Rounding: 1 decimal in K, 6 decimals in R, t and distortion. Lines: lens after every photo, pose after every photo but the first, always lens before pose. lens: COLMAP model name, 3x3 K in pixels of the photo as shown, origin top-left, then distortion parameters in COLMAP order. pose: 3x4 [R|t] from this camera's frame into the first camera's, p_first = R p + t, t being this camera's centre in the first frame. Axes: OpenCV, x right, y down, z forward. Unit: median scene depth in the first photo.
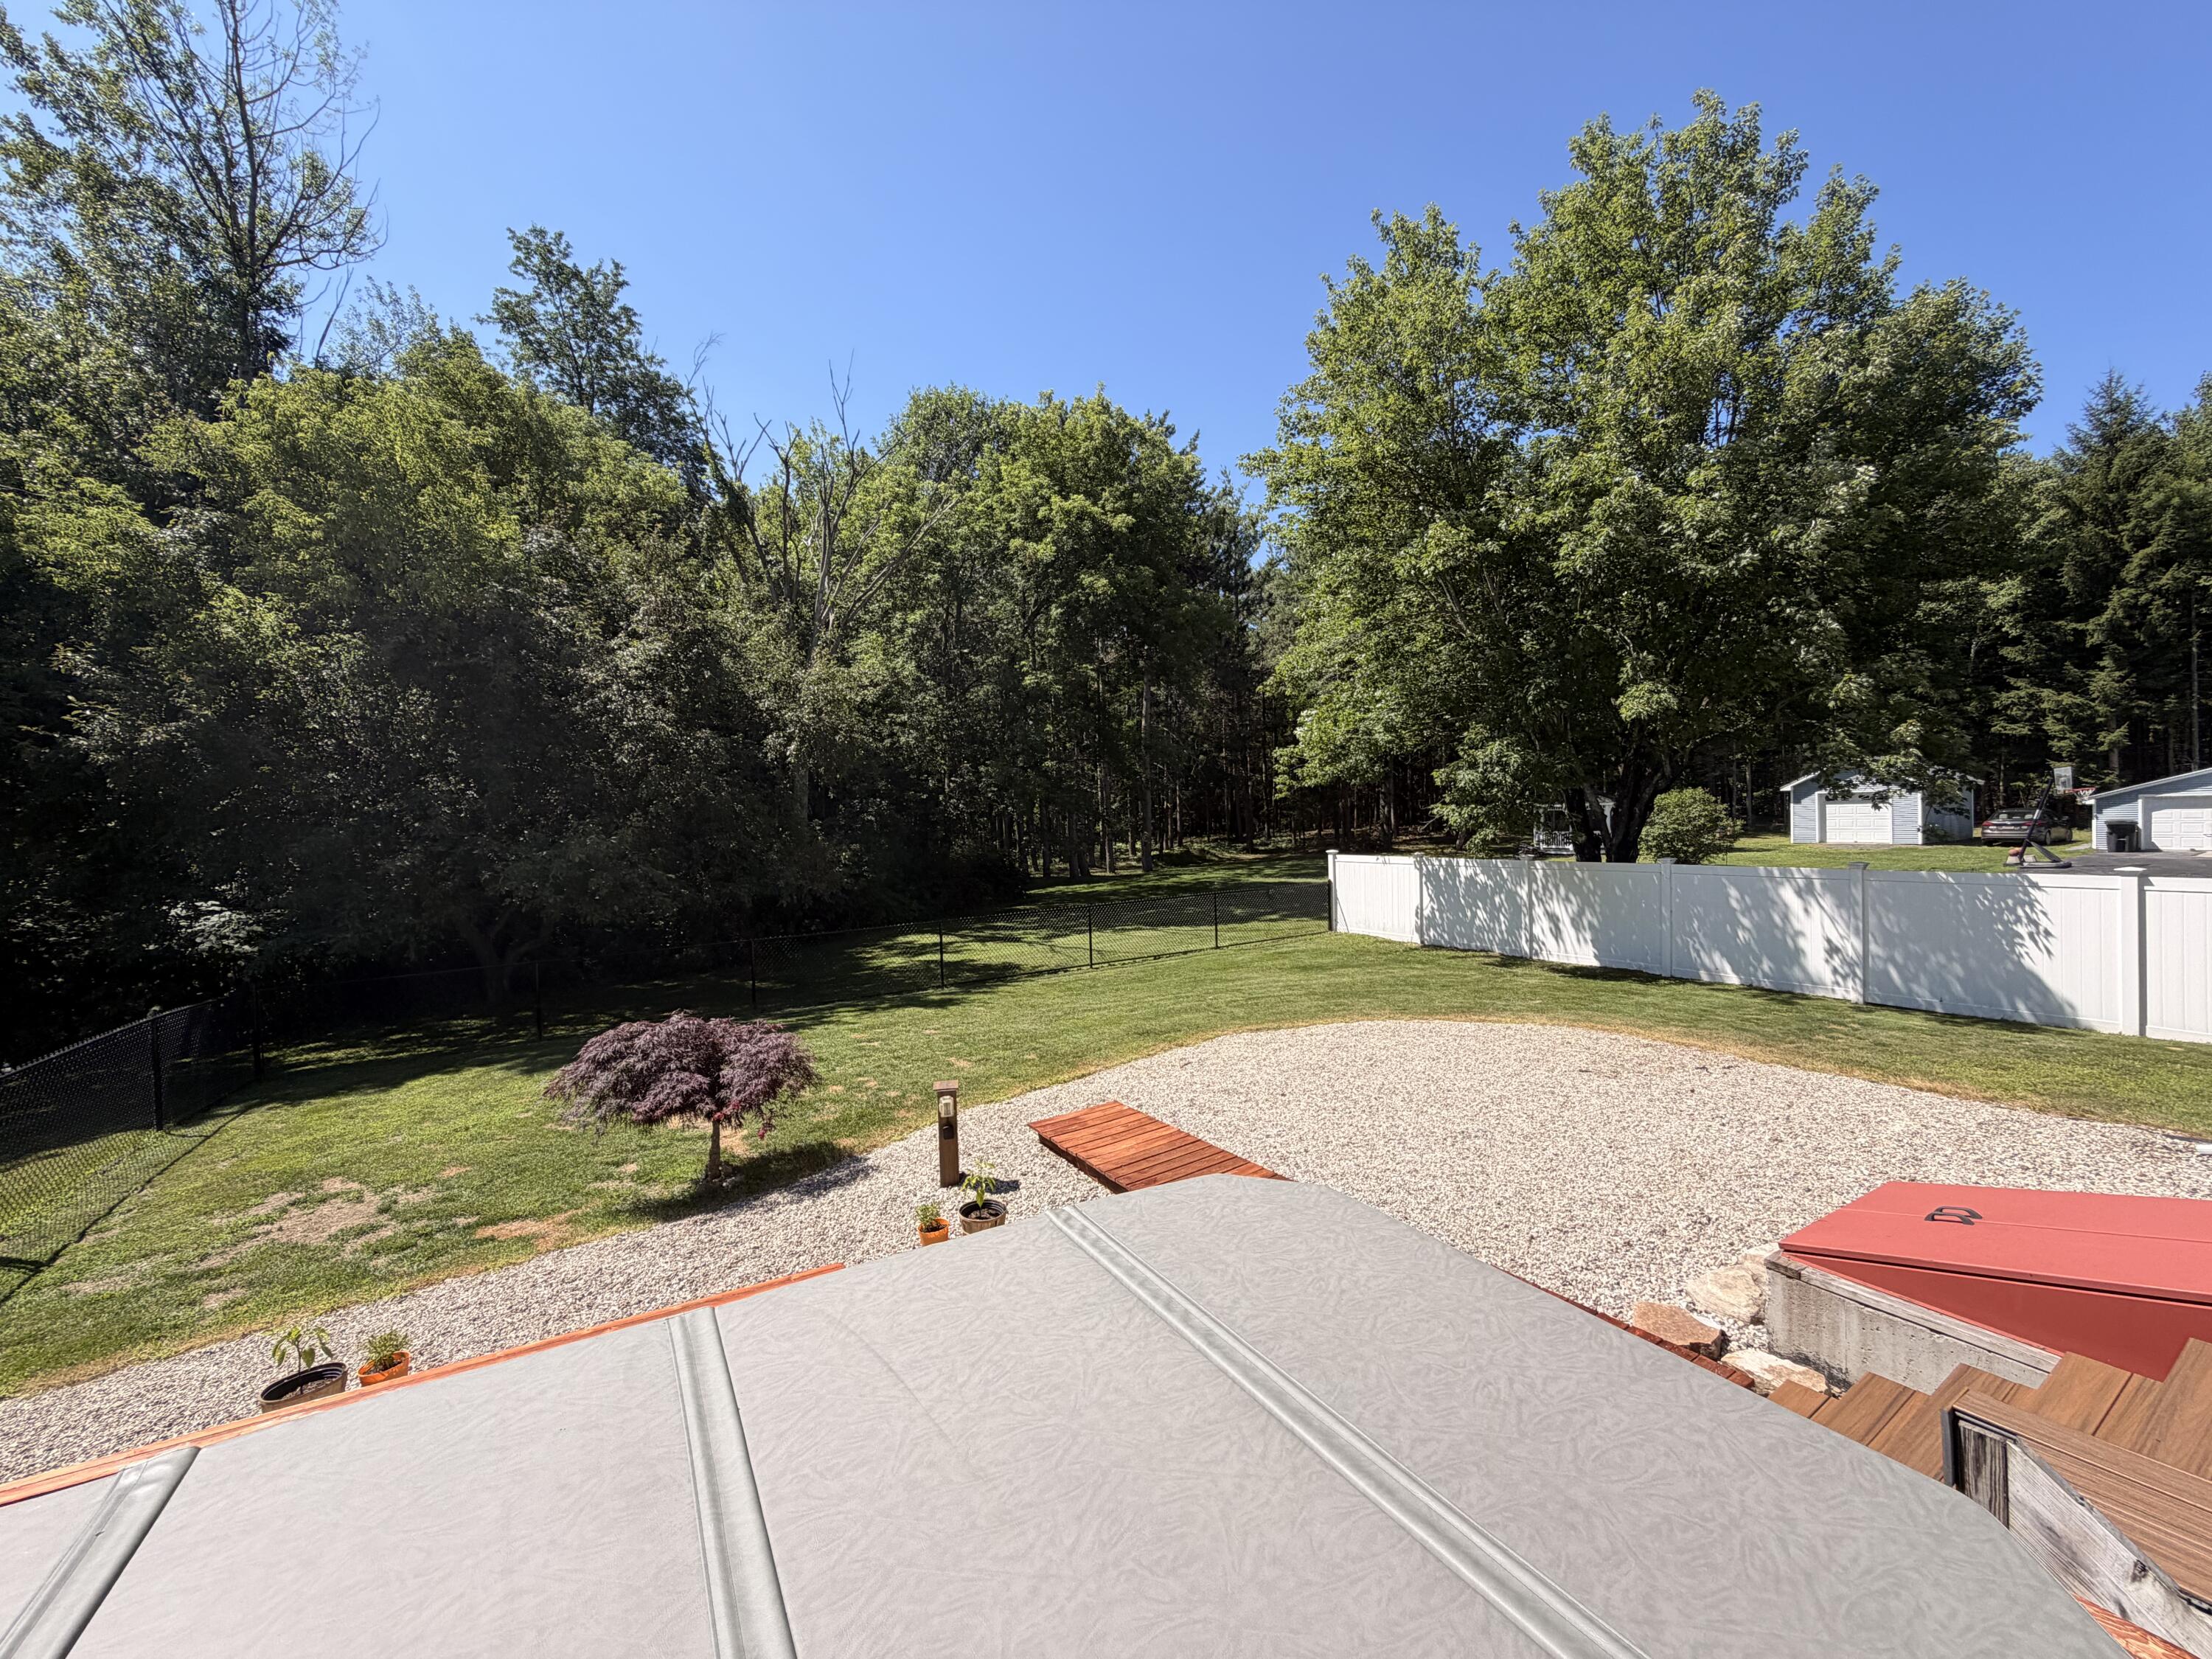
lens RADIAL K [[881.6, 0, 1101.6], [0, 881.6, 832.9], [0, 0, 1]] dist [-0.002174, 0.000827]
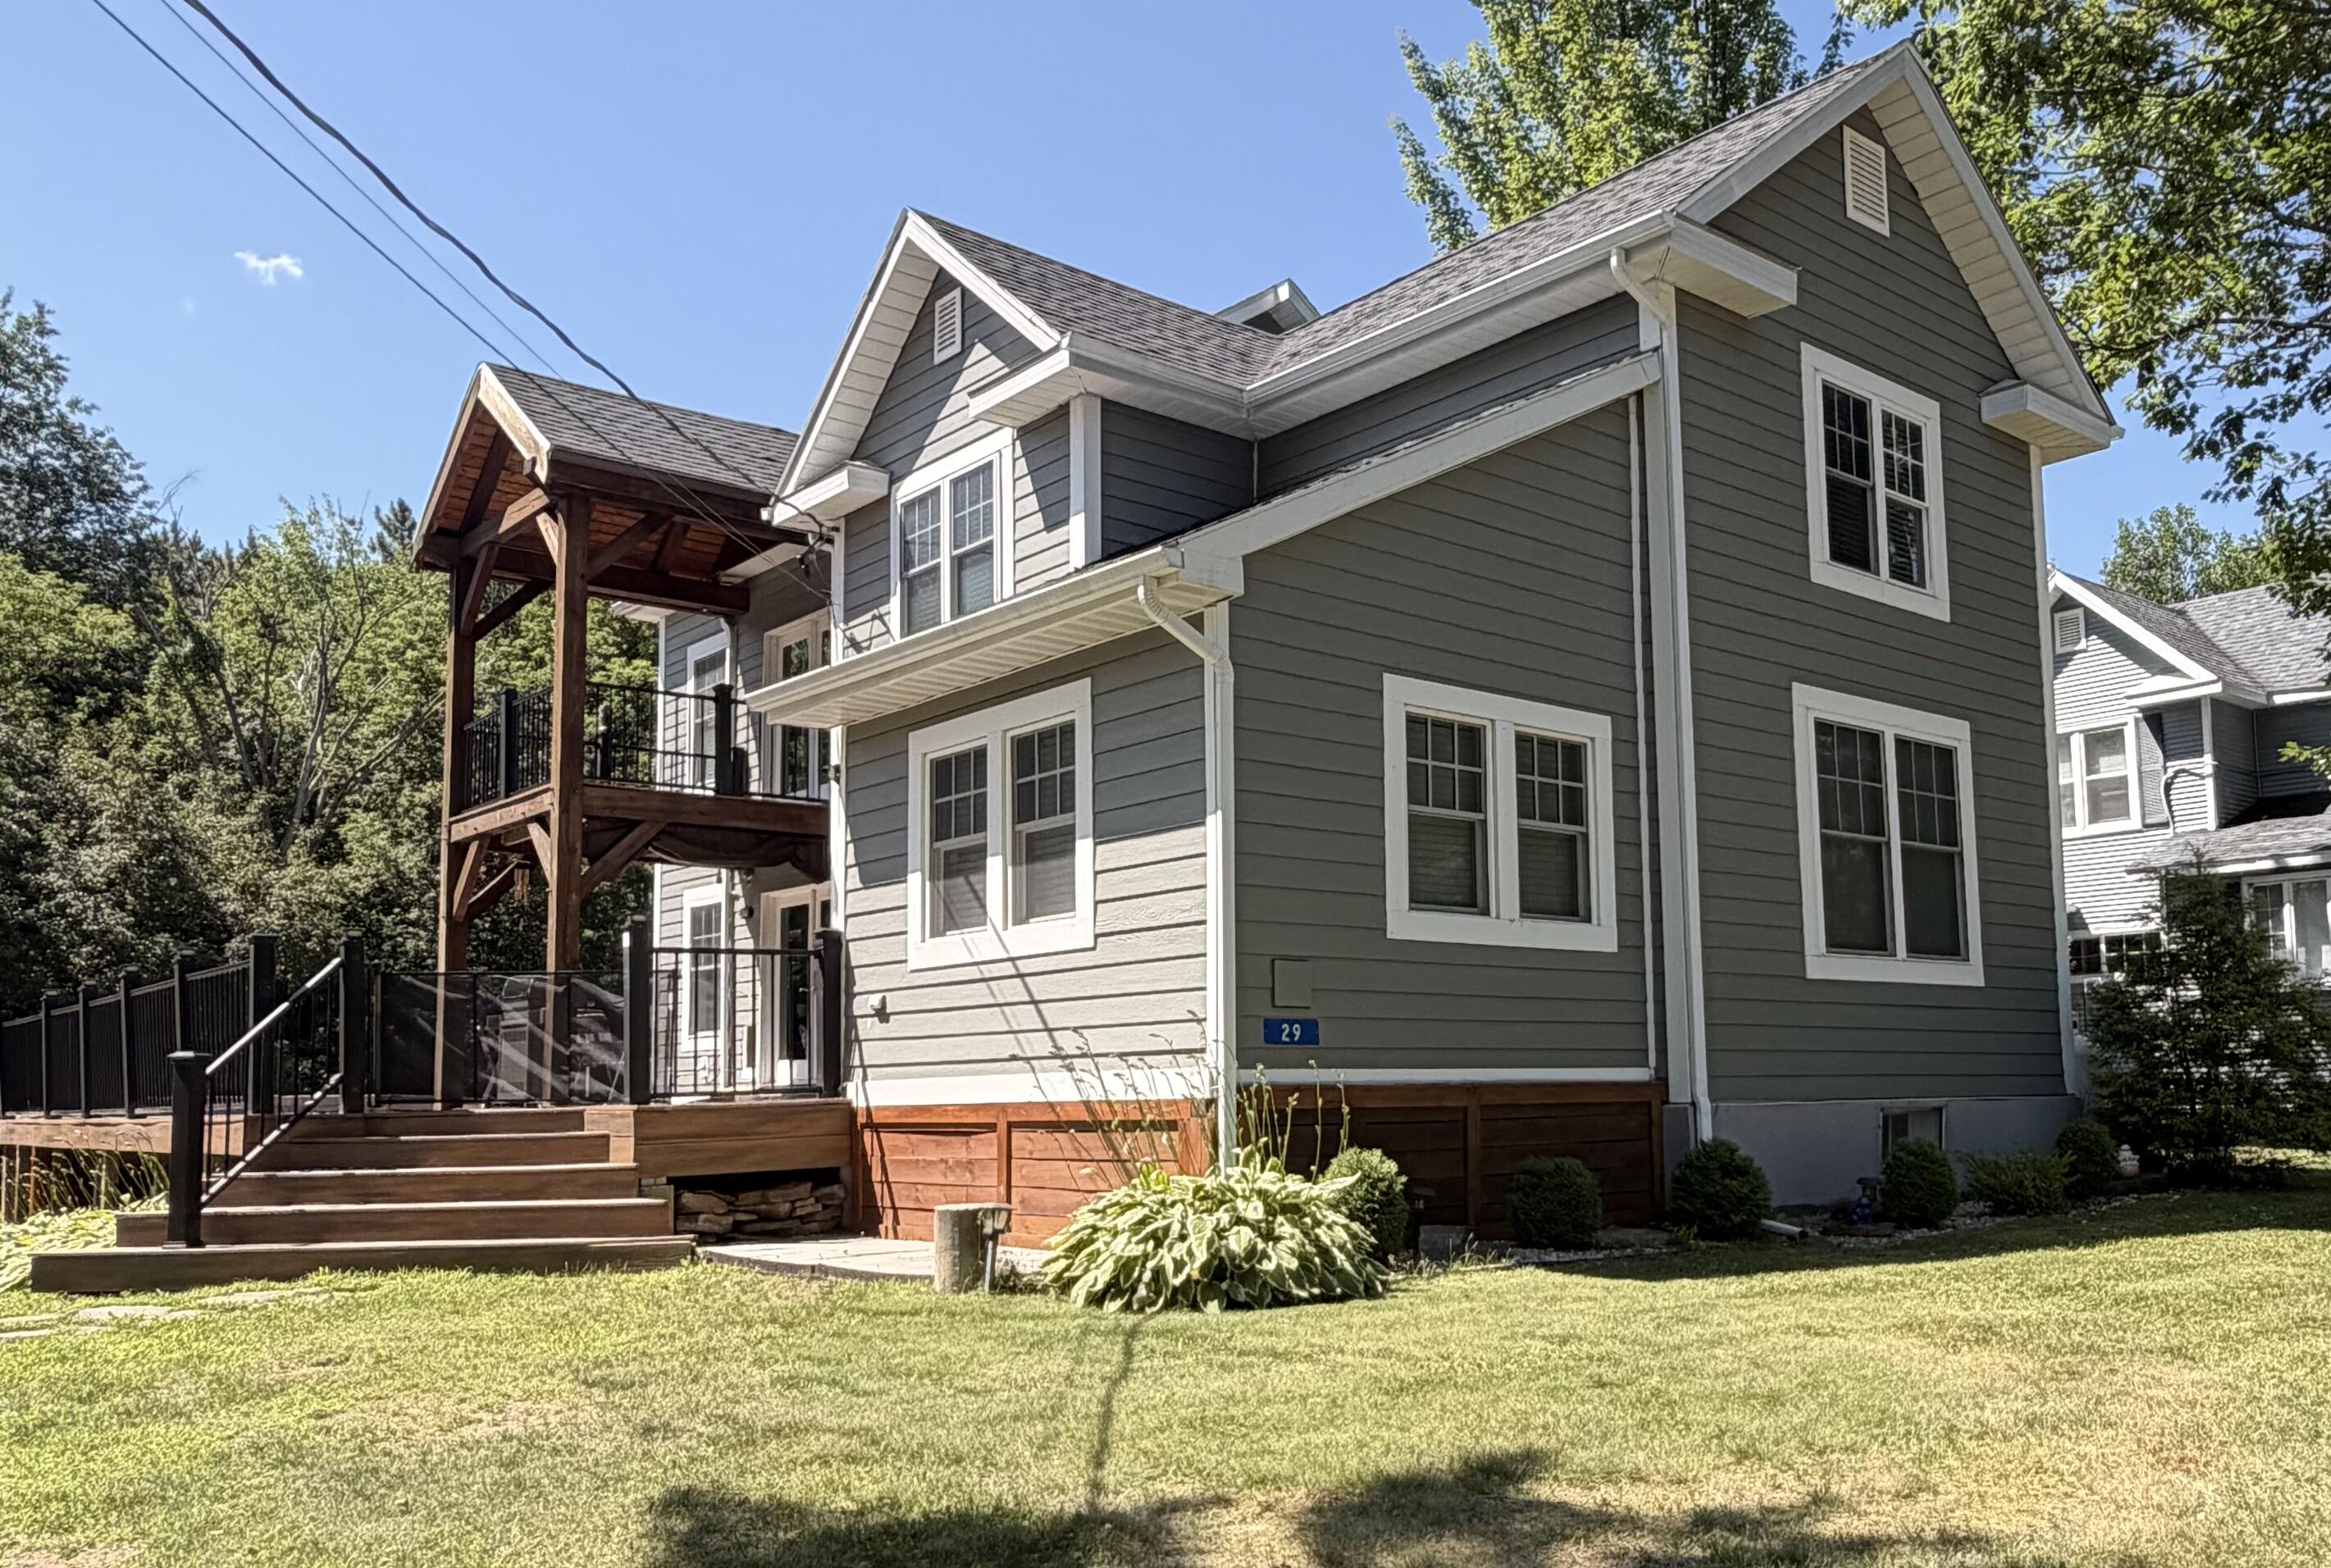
lens RADIAL K [[1870.0, 0, 1377.6], [0, 1870.0, 920.0], [0, 0, 1]] dist [-0.007526, 0.007576]
pose [[0.978345, 0.023974, 0.205587, 0.436254], [0.000064, 0.993235, -0.116126, 0.107657], [-0.206980, 0.113624, 0.971725, -1.269355]]
